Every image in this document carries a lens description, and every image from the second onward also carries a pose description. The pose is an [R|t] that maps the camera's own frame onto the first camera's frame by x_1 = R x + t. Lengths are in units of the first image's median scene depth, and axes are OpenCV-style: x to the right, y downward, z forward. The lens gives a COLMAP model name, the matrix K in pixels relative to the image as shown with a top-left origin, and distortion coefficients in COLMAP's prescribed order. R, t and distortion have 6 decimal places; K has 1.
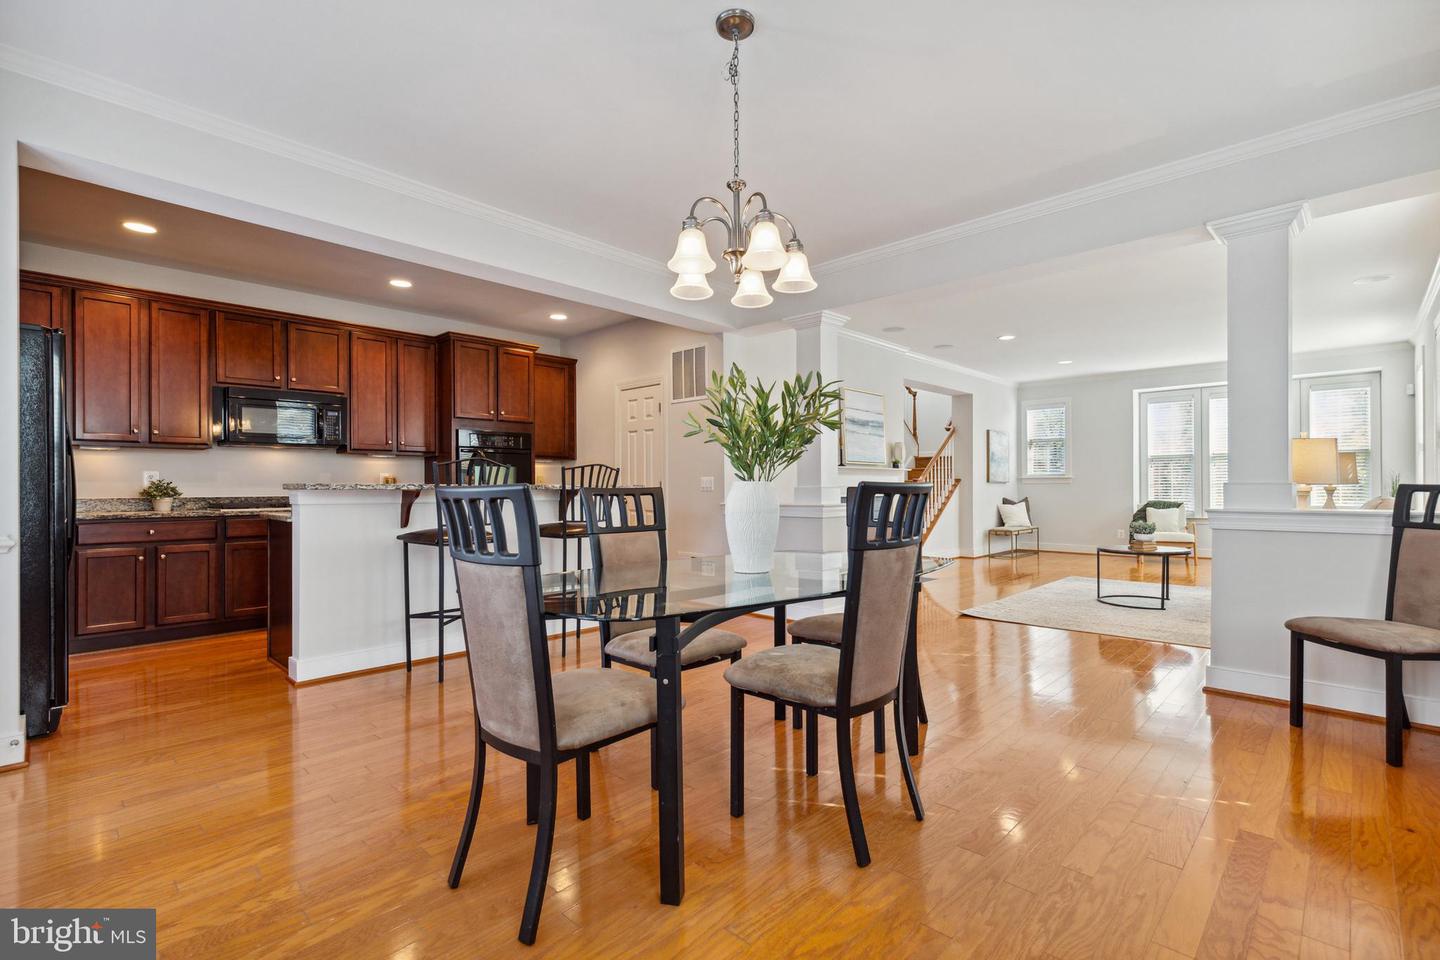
lens RADIAL K [[674.7, 0, 716.6], [0, 674.7, 485.4], [0, 0, 1]] dist [0.012565, -0.000128]
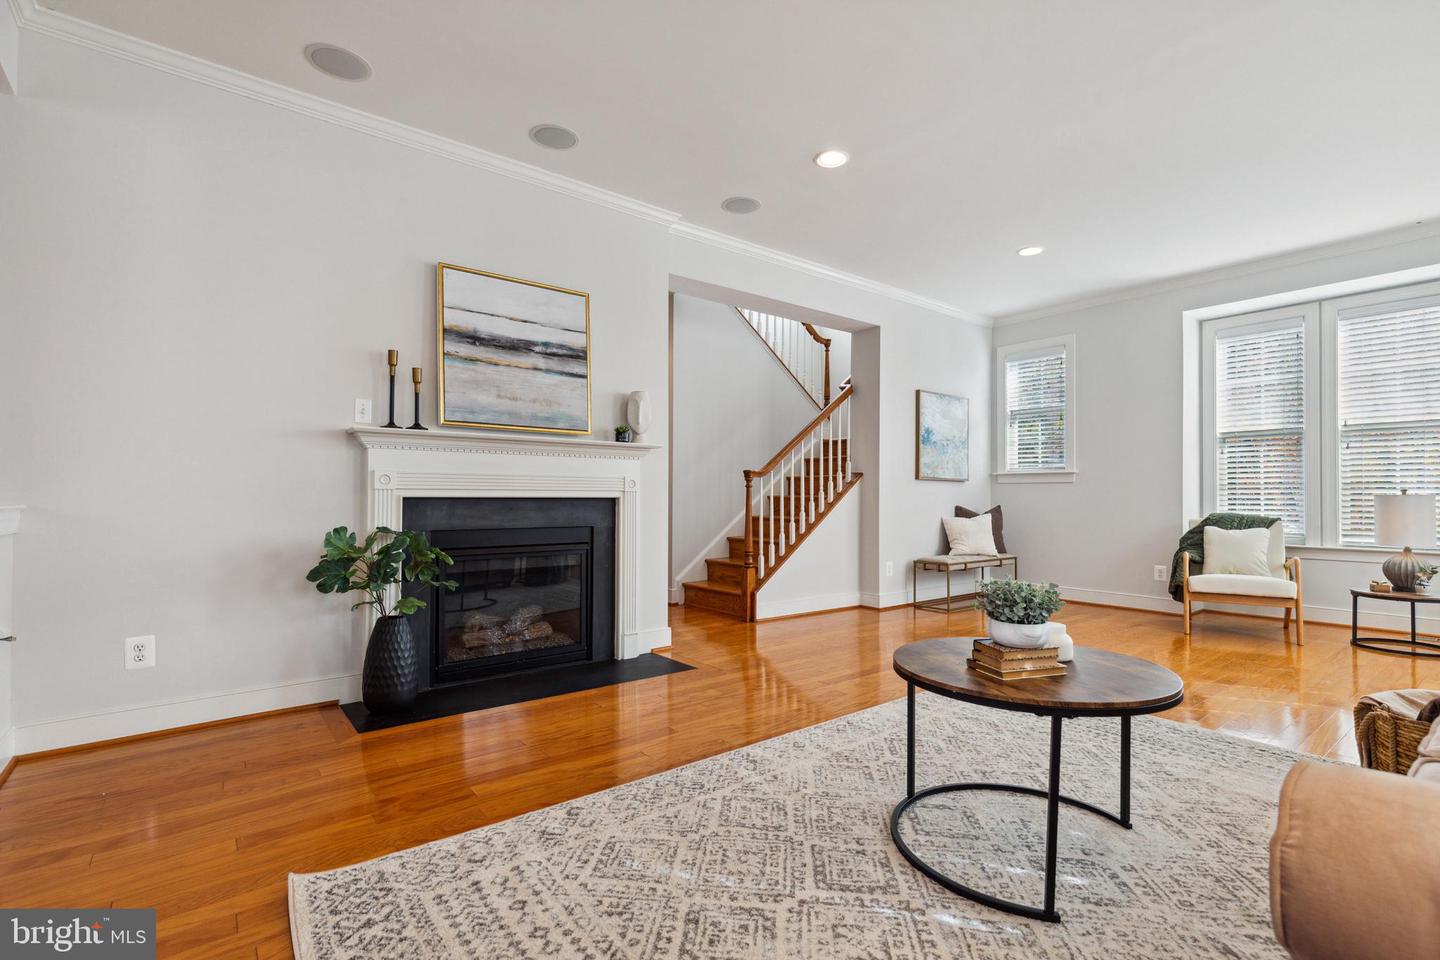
lens RADIAL K [[663.2, 0, 723.3], [0, 663.2, 489.1], [0, 0, 1]] dist [0.006572, 0.000029]
pose [[0.990229, 0.005170, -0.139352, 0.325443], [-0.006145, 0.999960, -0.006570, 0.009049], [0.139312, 0.007362, 0.990221, 0.419081]]
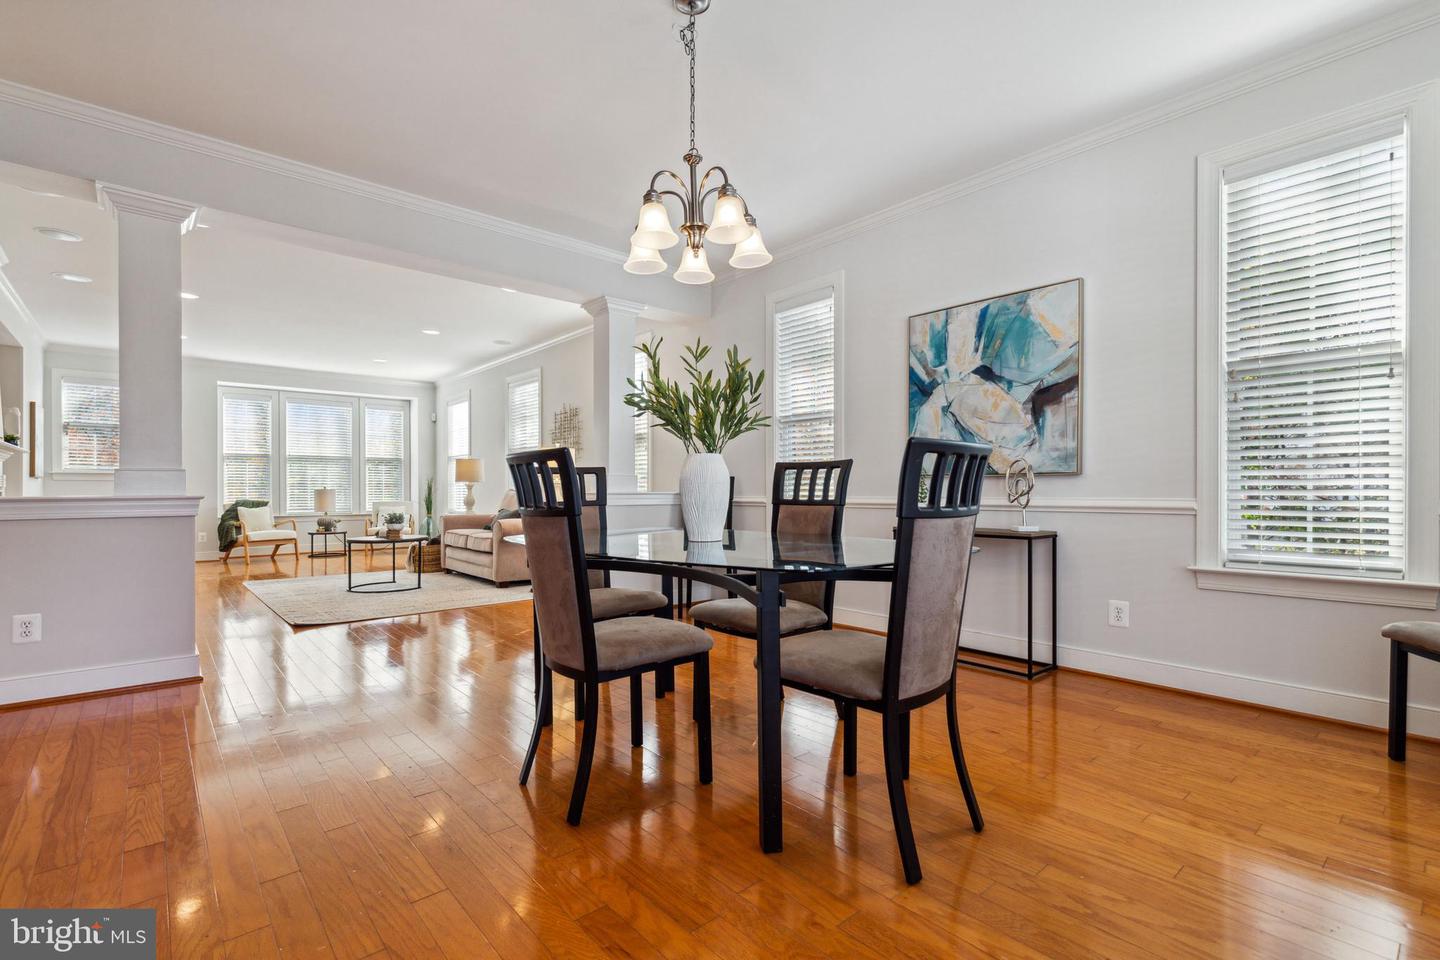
lens RADIAL K [[685.5, 0, 696.5], [0, 685.5, 488.0], [0, 0, 1]] dist [0.053506, -0.000319]
pose [[0.136448, 0.004866, 0.990635, -0.252447], [-0.000677, 0.999988, -0.004819, 0.010115], [-0.990647, -0.000013, 0.136450, 0.219662]]
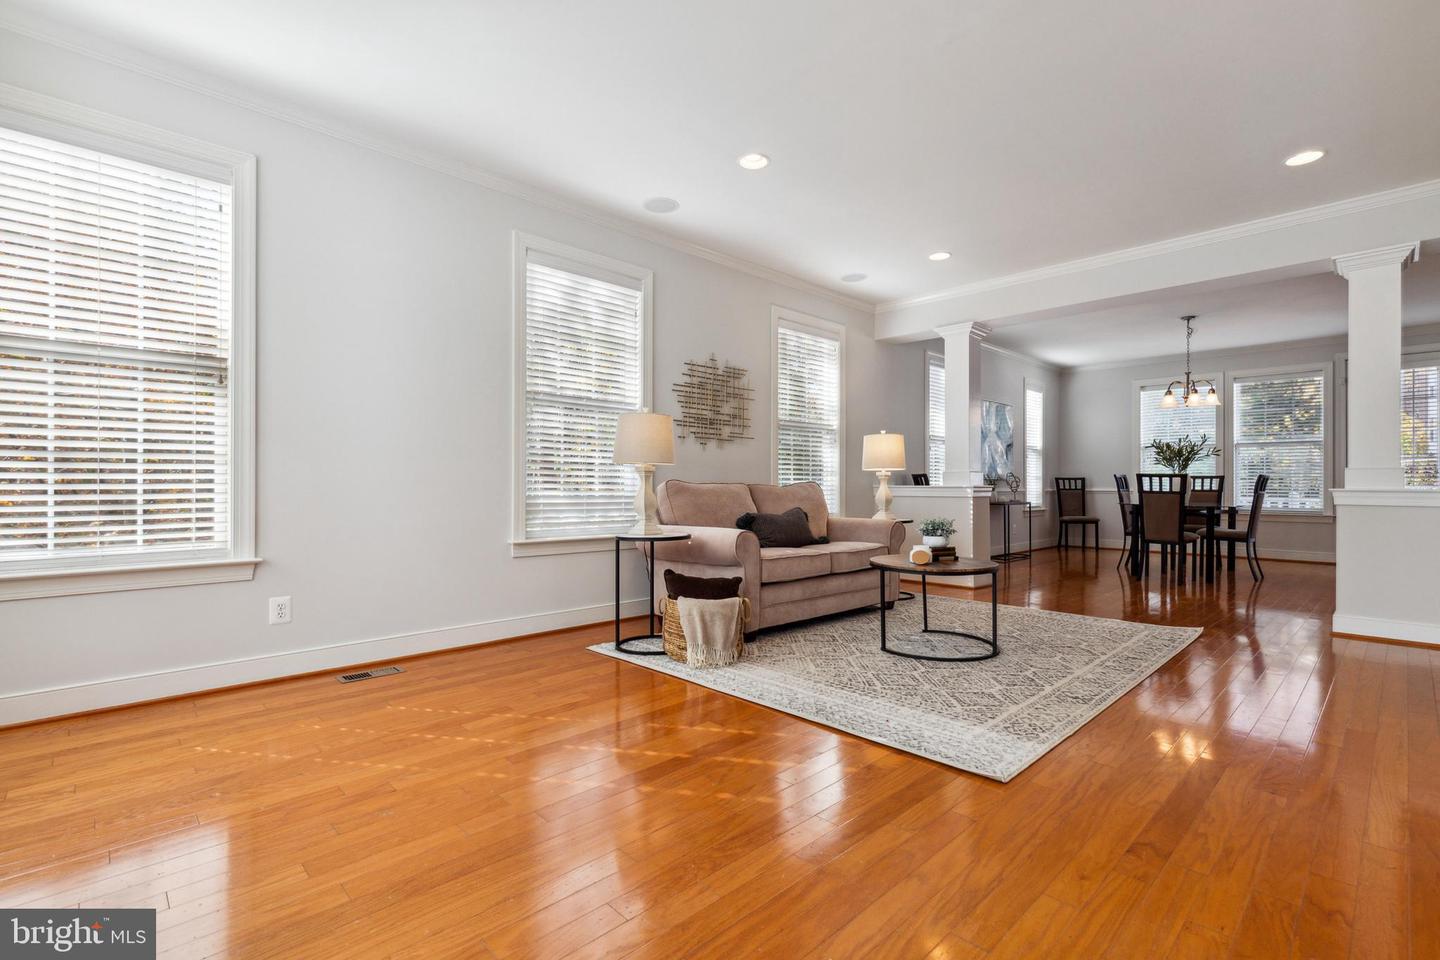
lens RADIAL K [[660.2, 0, 726.5], [0, 660.2, 486.6], [0, 0, 1]] dist [0.003344, 0.000842]
pose [[-0.999300, -0.000047, 0.037412, 0.488295], [-0.000097, 0.999999, -0.001343, 0.012773], [-0.037411, -0.001346, -0.999299, 0.998154]]
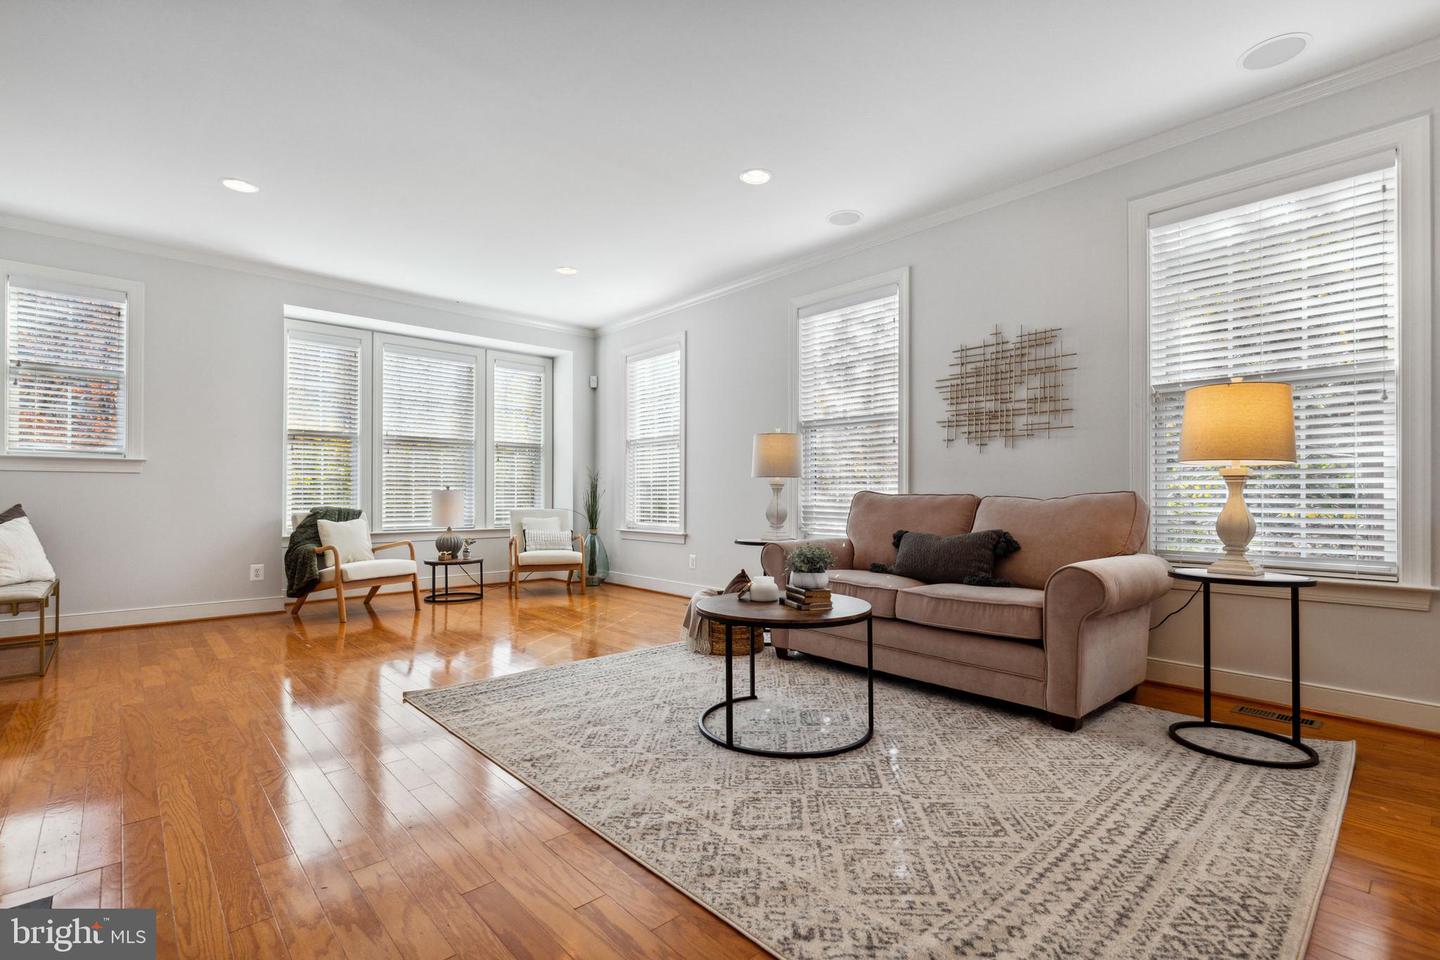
lens RADIAL K [[660.2, 0, 726.5], [0, 660.2, 486.6], [0, 0, 1]] dist [0.003344, 0.000842]
pose [[0.062415, 0.016286, 0.997917, 0.111169], [-0.005483, 0.999857, -0.015975, 0.012162], [-0.998035, -0.004474, 0.062495, 0.618904]]
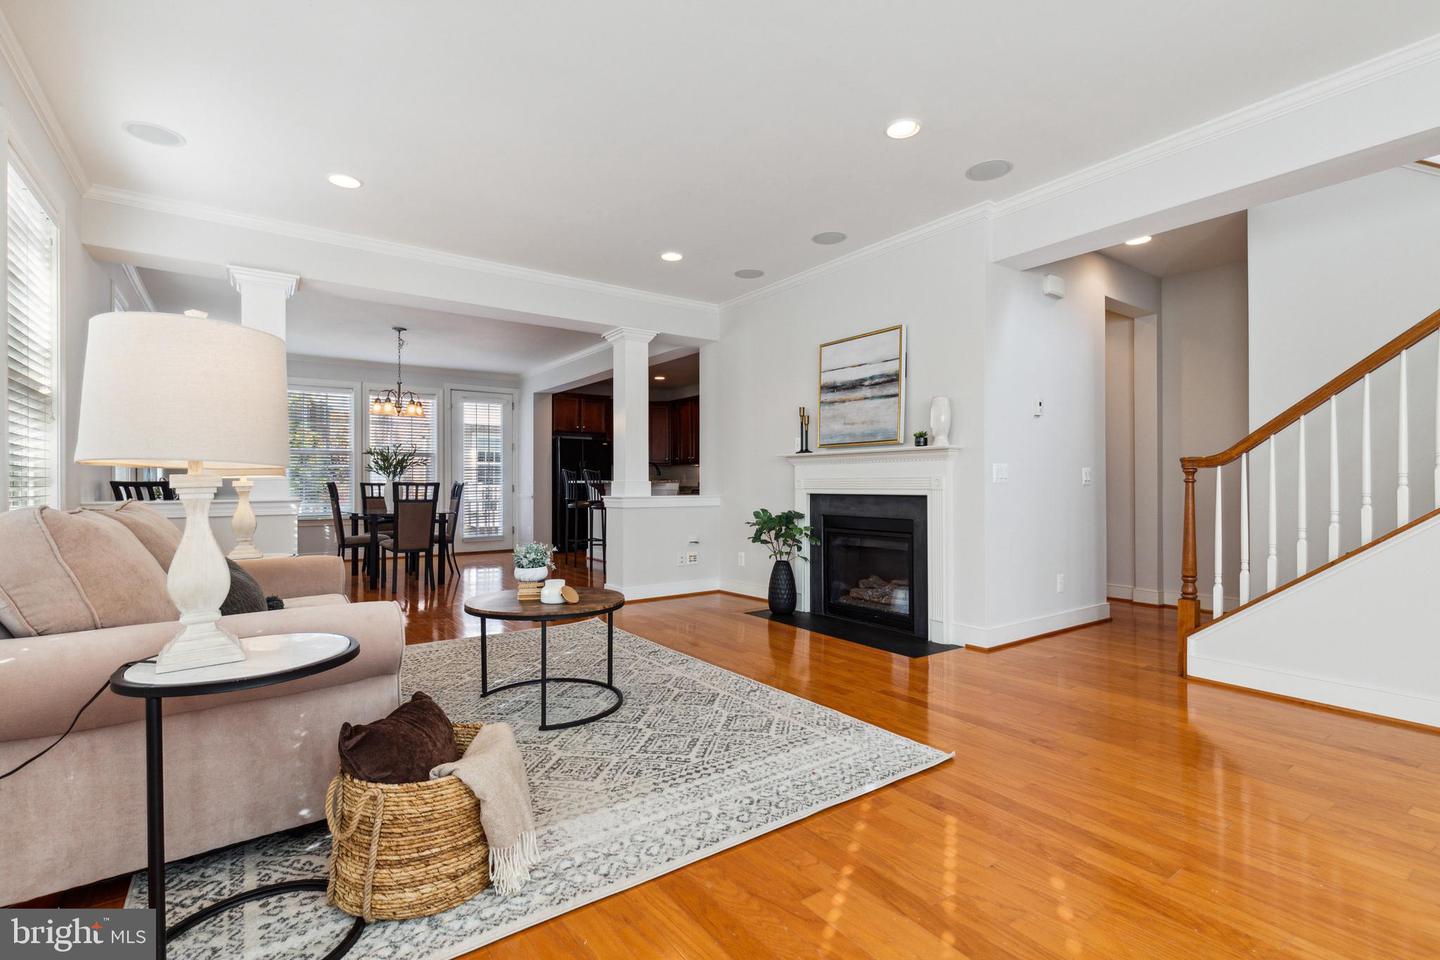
lens RADIAL K [[660.9, 0, 714.7], [0, 660.9, 481.1], [0, 0, 1]] dist [0.017215, 0.000103]
pose [[-0.193388, -0.002969, -0.981118, 0.668593], [0.007405, 0.999963, -0.004485, 0.003341], [0.981094, -0.008132, -0.193359, 0.748205]]
